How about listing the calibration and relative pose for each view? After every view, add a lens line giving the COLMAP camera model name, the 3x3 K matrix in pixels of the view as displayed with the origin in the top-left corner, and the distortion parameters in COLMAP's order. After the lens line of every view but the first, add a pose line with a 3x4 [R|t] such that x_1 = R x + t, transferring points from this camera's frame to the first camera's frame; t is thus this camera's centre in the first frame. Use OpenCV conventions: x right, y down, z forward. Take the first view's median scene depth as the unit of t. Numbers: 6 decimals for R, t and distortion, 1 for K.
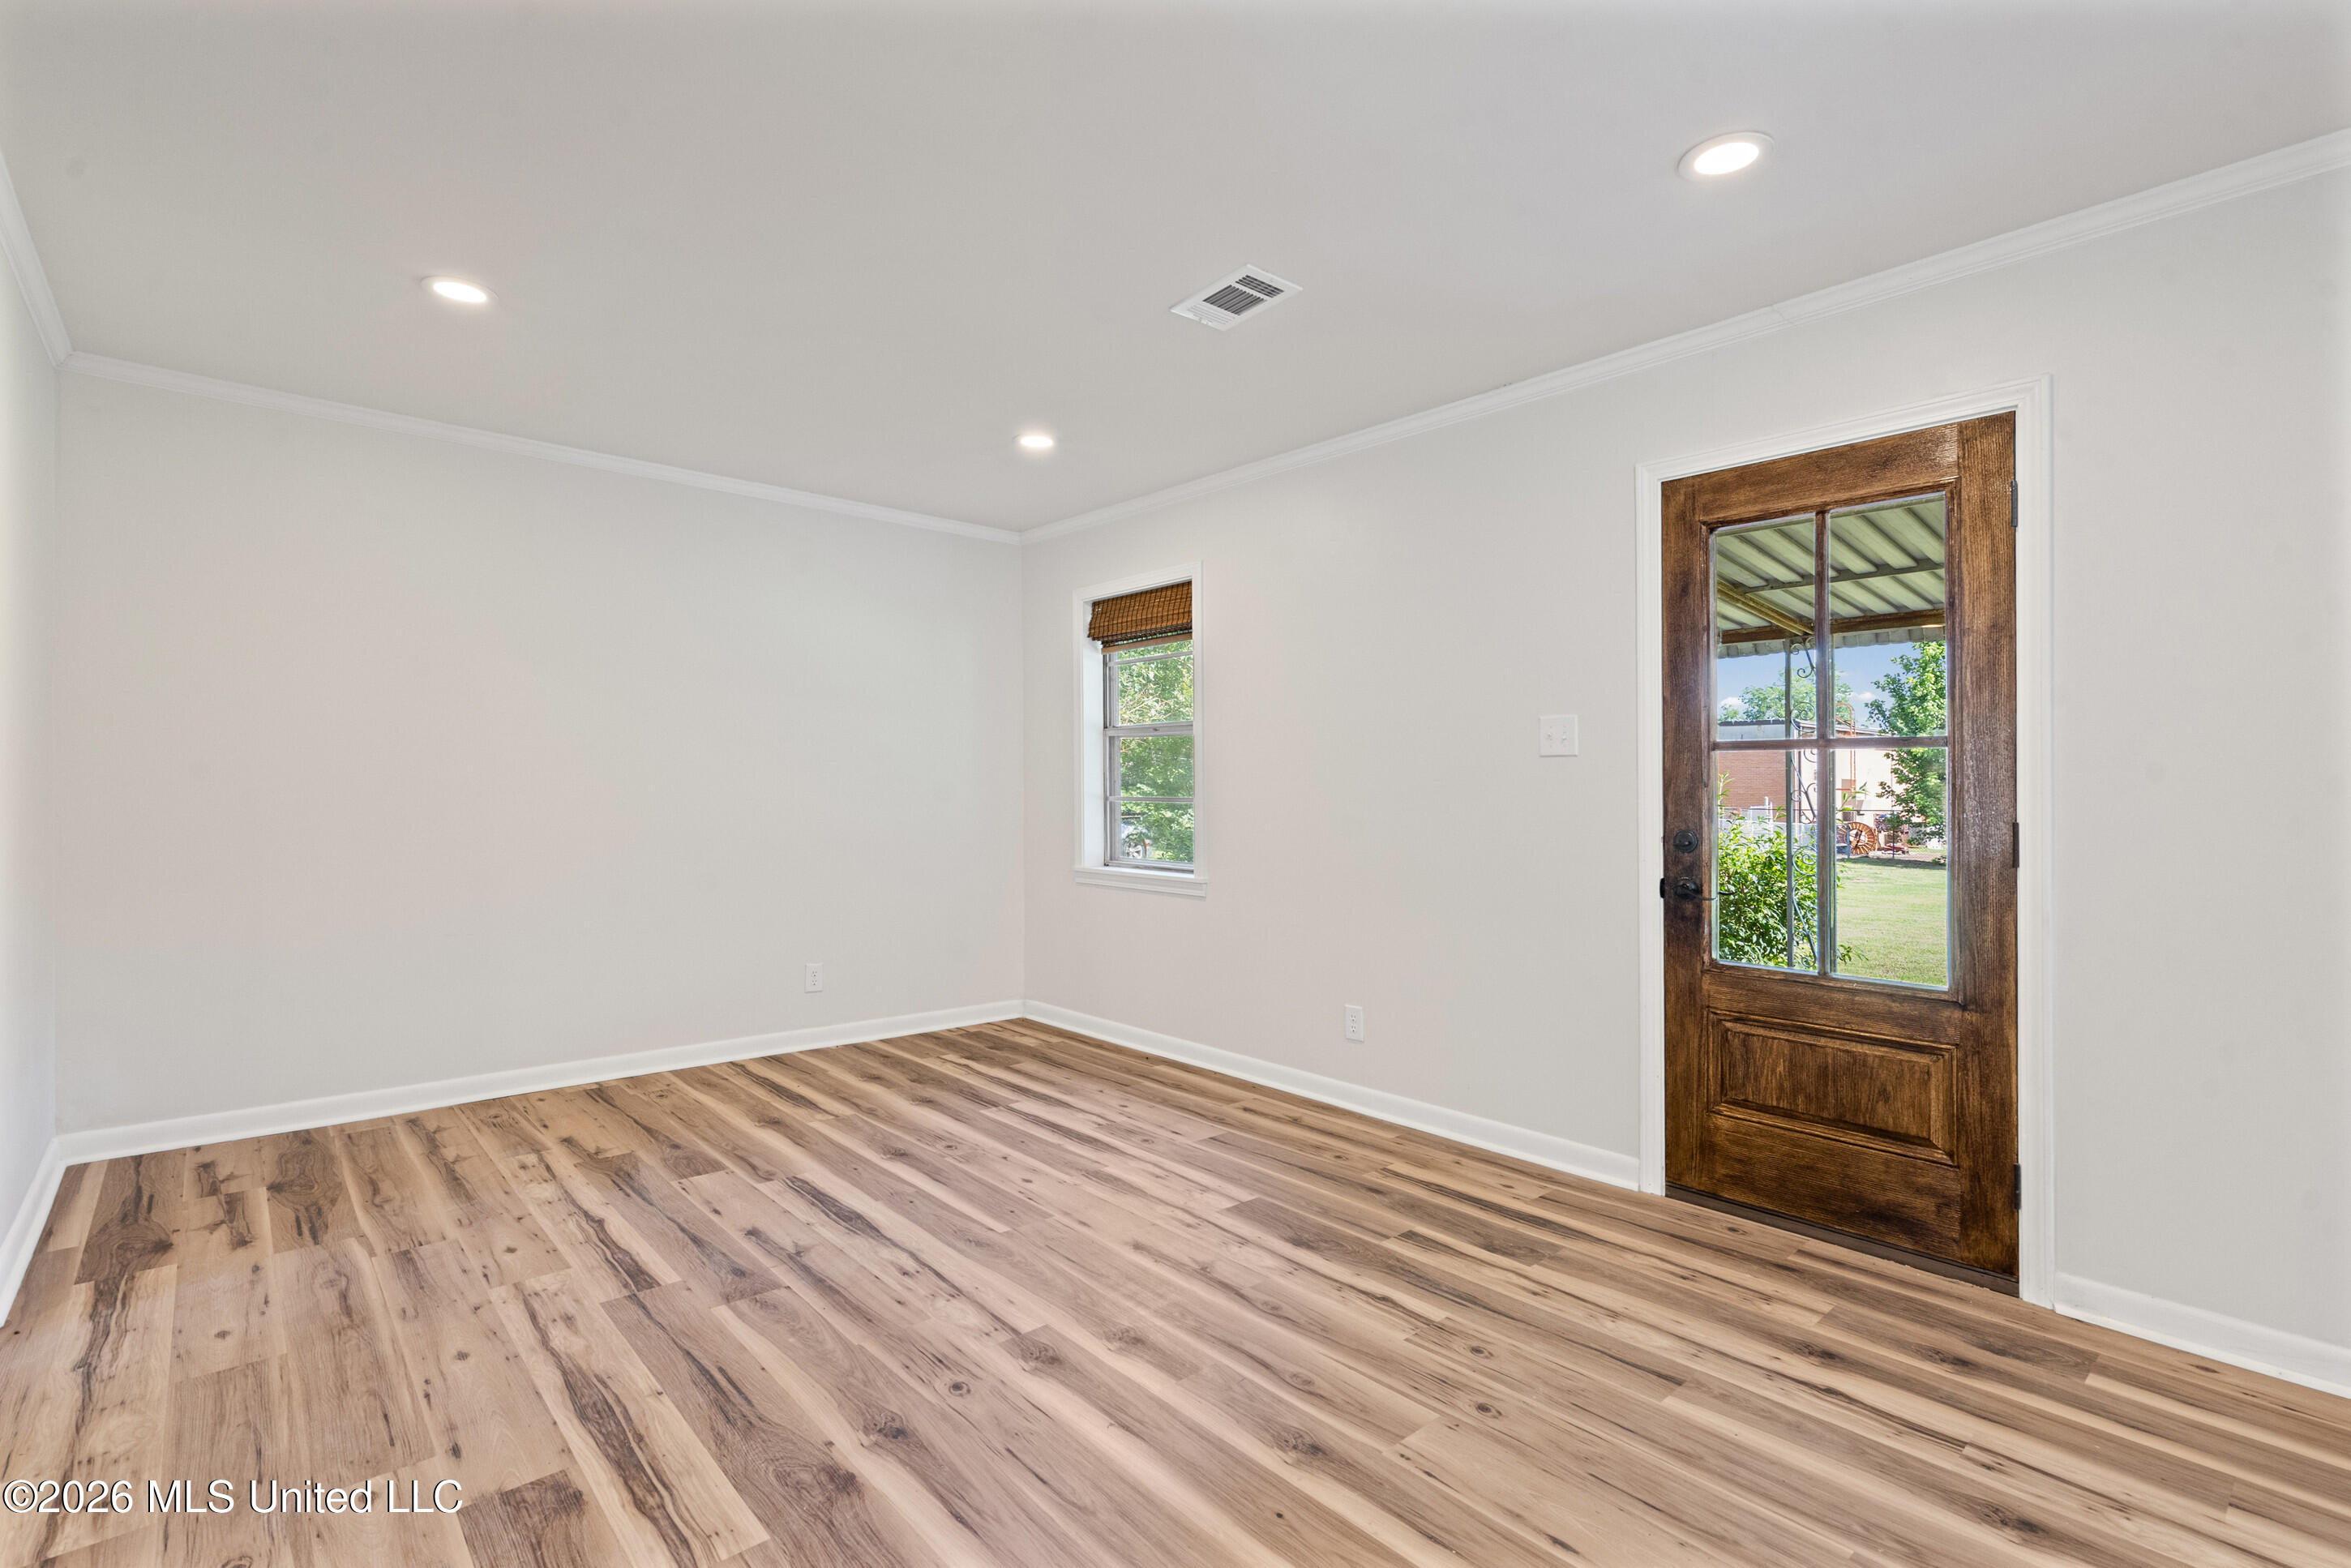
lens RADIAL K [[1082.0, 0, 1175.5], [0, 1082.0, 784.0], [0, 0, 1]] dist [-0.000351, 0.000652]
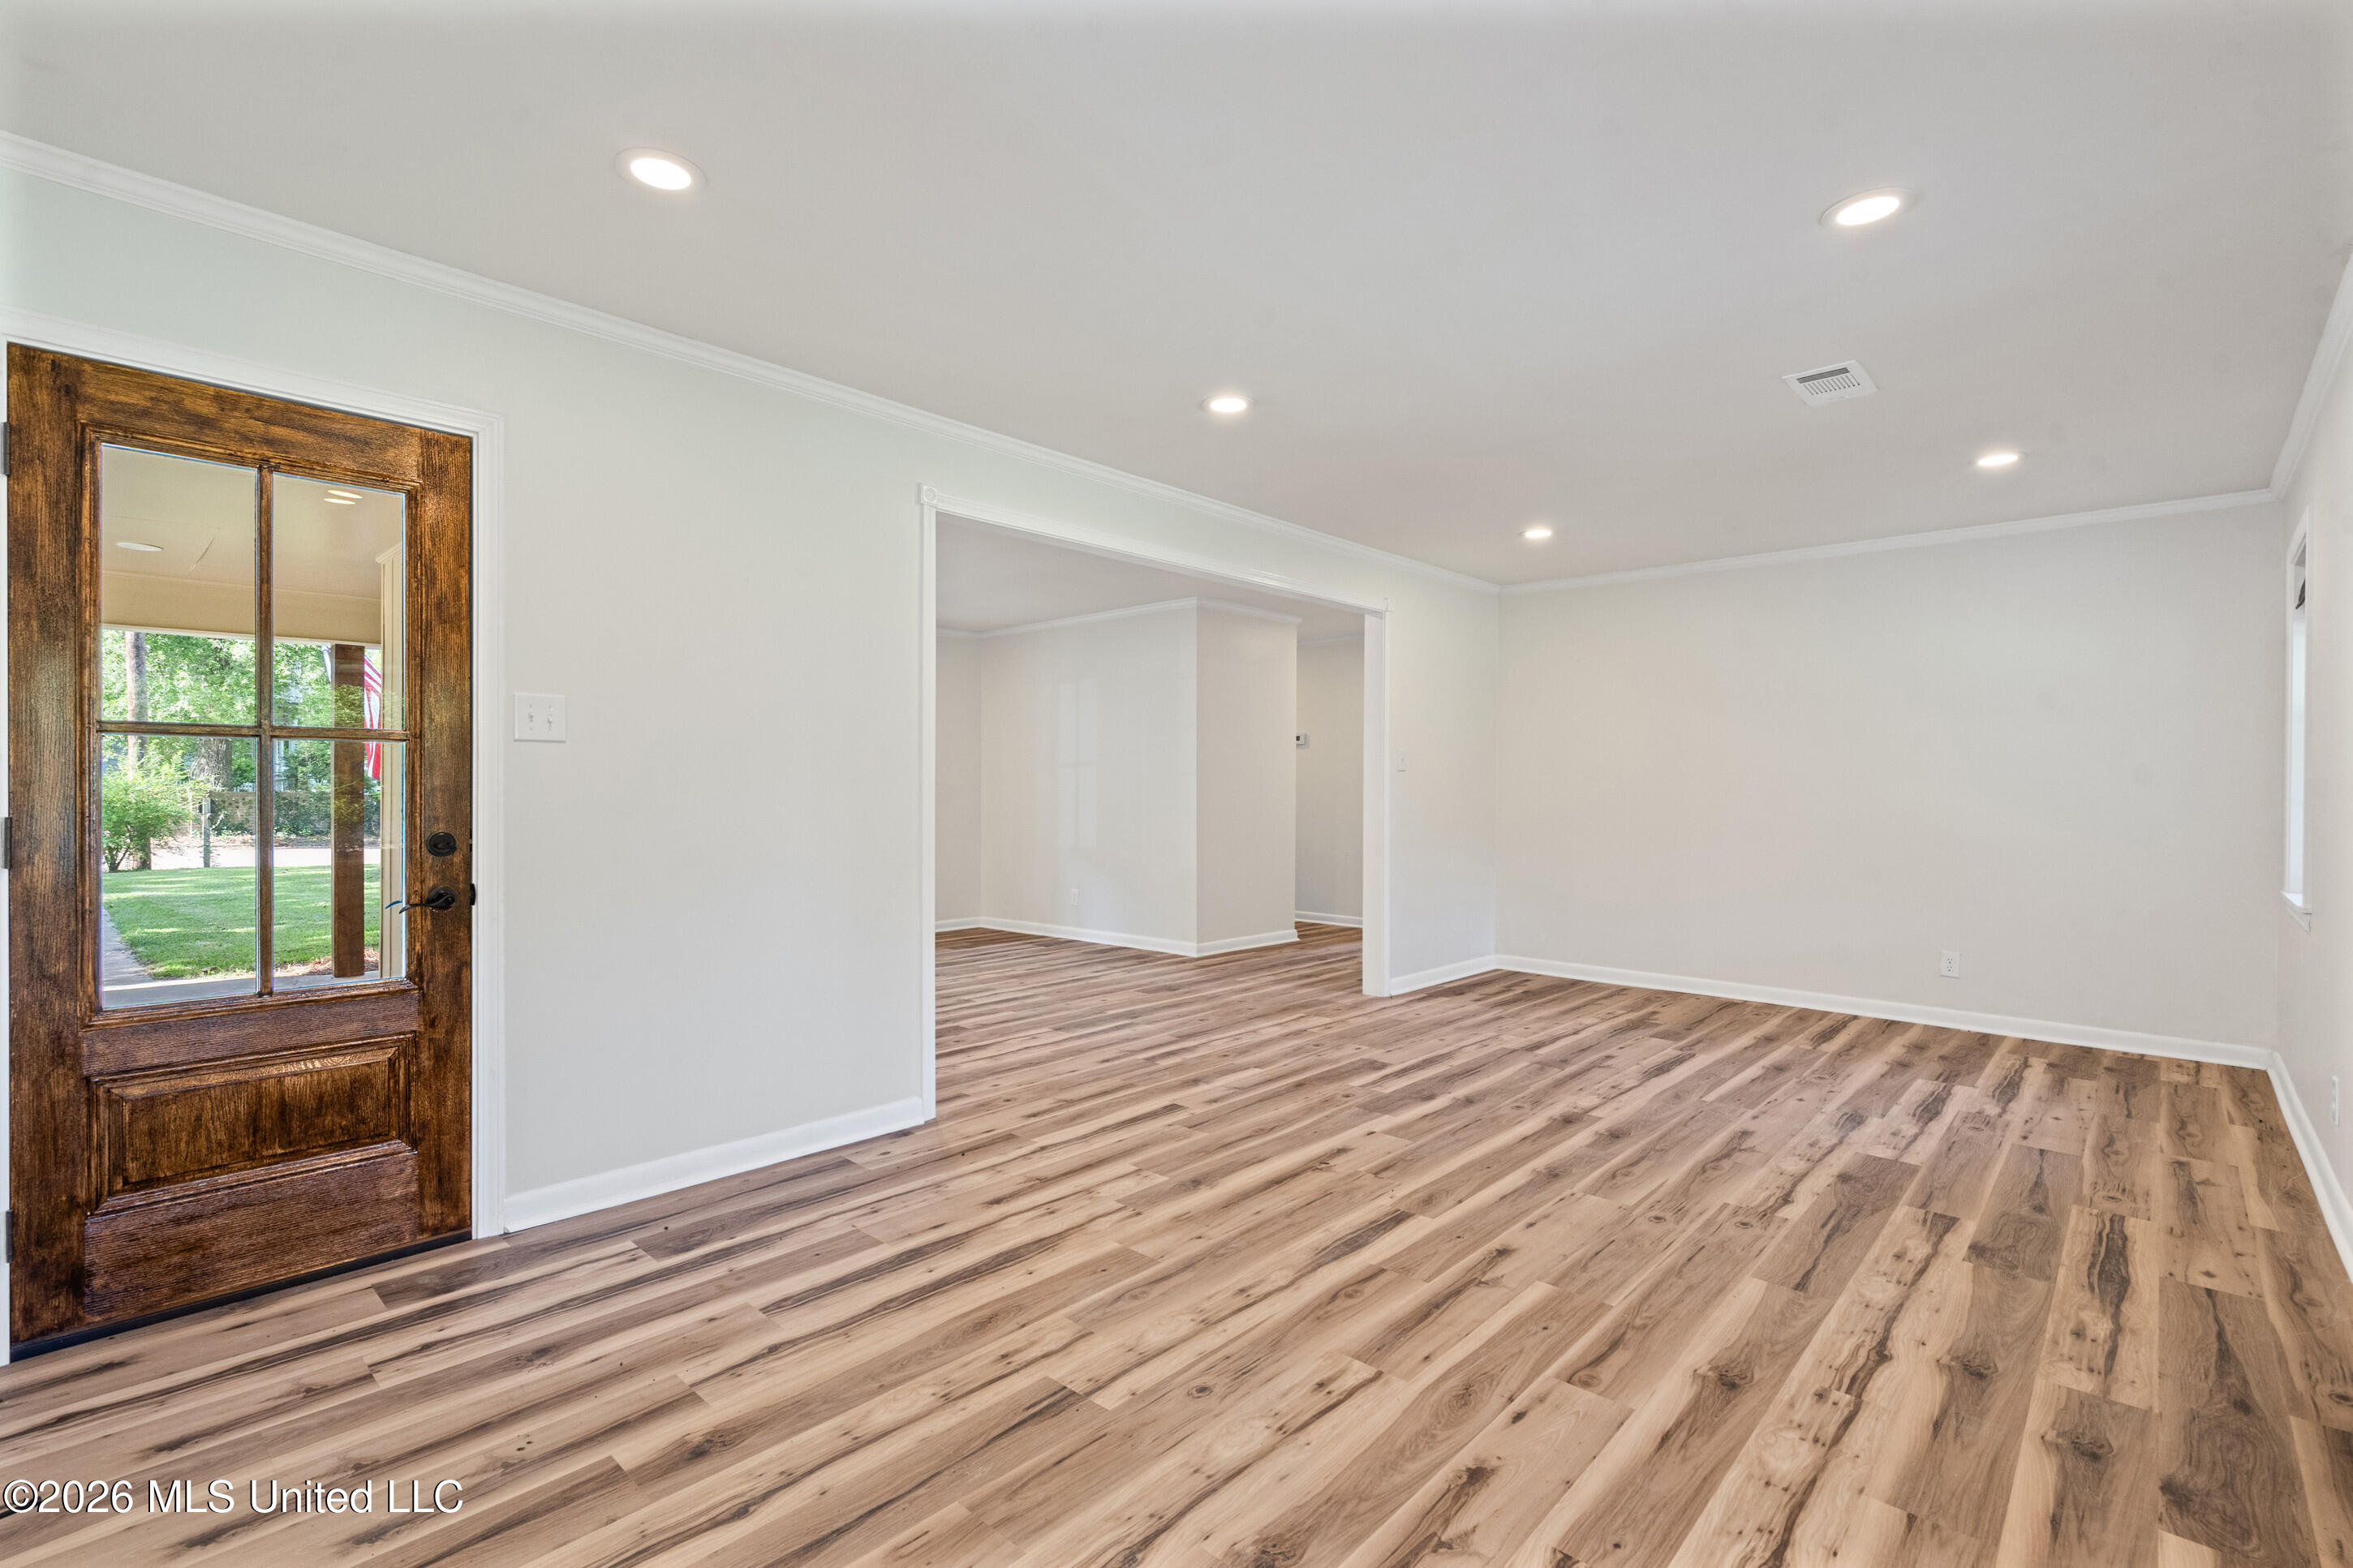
lens RADIAL K [[1082.7, 0, 1176.5], [0, 1082.7, 784.0], [0, 0, 1]] dist [-0.000351, 0.000652]
pose [[0.113107, -0.007942, -0.993551, 1.296173], [-0.002602, 0.999962, -0.008290, 0.008129], [0.993579, 0.003522, 0.113082, 0.152699]]
